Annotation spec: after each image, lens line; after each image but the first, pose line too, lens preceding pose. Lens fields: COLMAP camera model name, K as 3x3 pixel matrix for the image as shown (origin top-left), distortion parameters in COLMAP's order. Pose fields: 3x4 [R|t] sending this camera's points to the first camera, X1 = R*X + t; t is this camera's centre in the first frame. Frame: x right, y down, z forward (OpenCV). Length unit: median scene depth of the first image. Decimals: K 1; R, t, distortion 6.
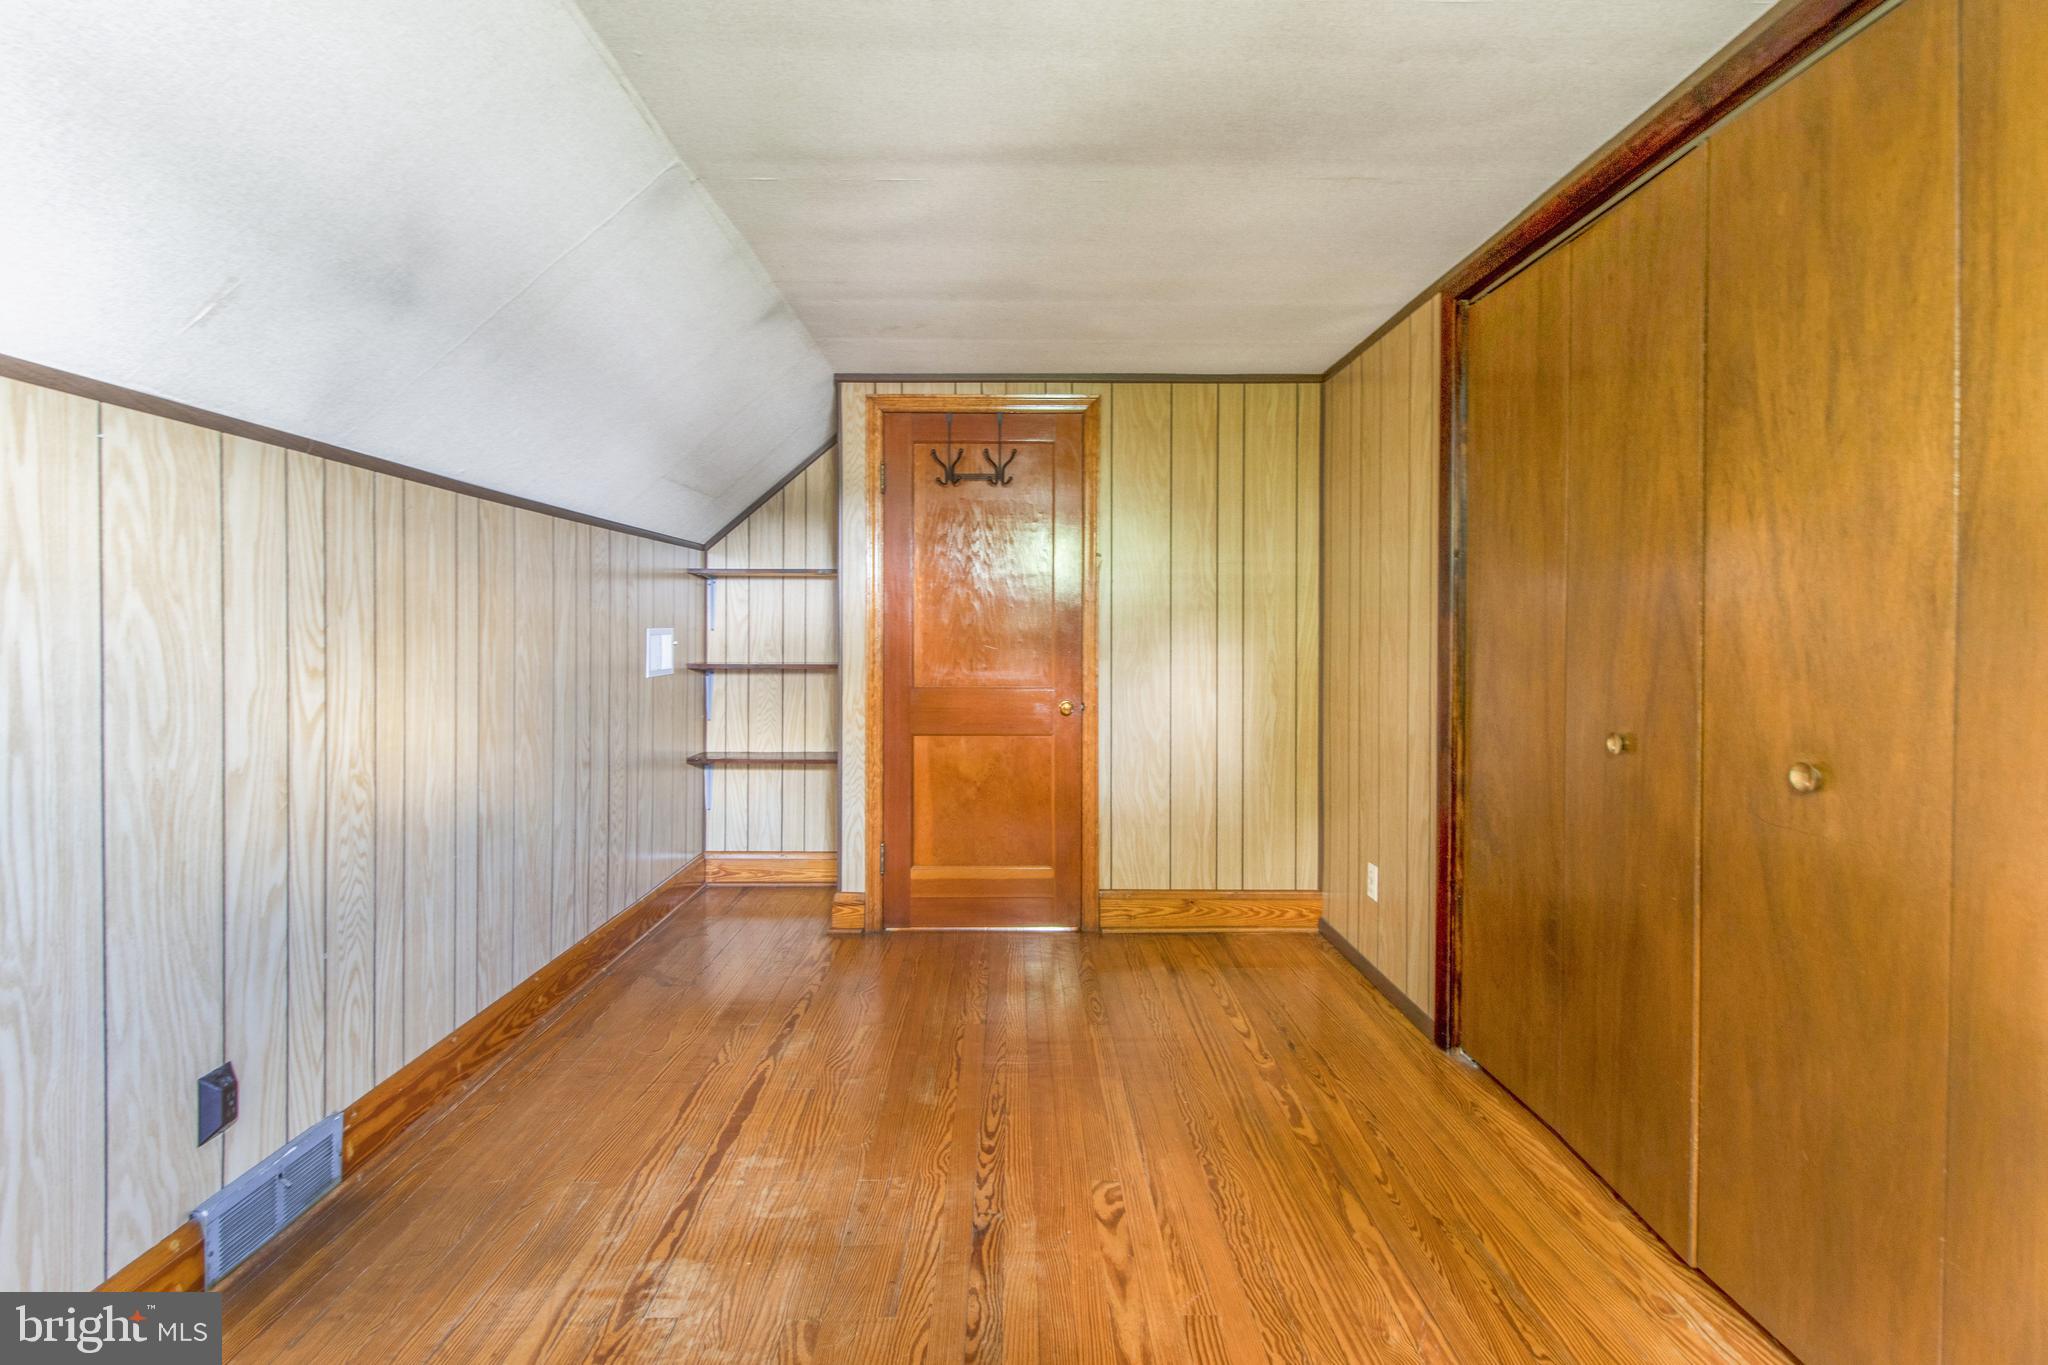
lens RADIAL K [[938.5, 0, 1022.5], [0, 938.5, 665.5], [0, 0, 1]] dist [0.036069, -0.017966]
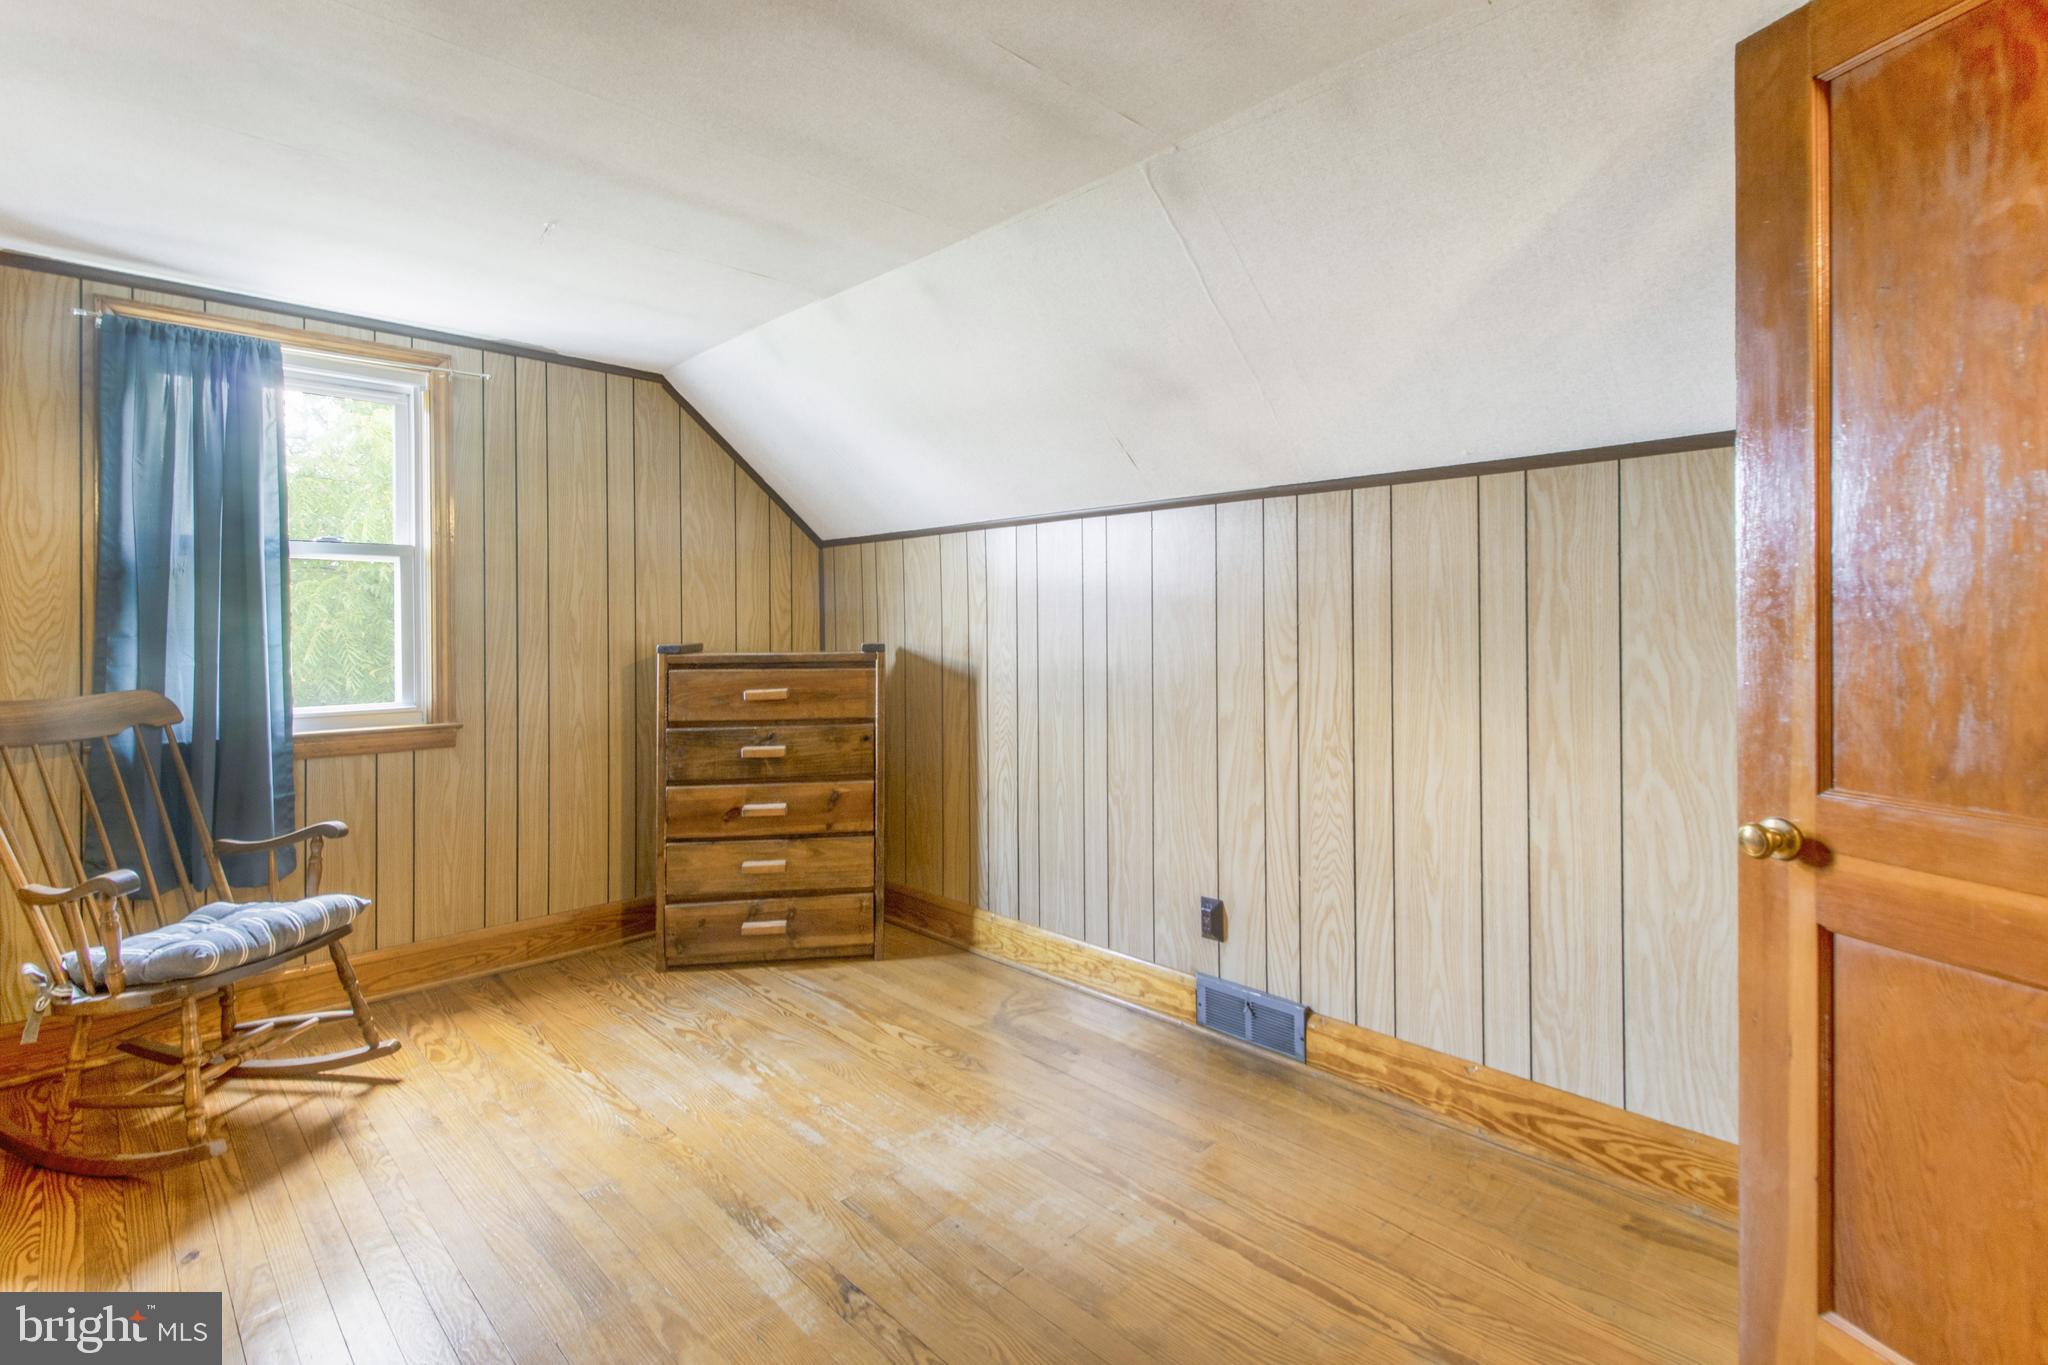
lens RADIAL K [[960.3, 0, 1025.9], [0, 960.3, 643.2], [0, 0, 1]] dist [0.025489, -0.012015]
pose [[-0.713433, 0.010743, -0.700641, 0.433943], [-0.024652, 0.998879, 0.040418, -0.056762], [0.700290, 0.046108, -0.712368, 1.596051]]
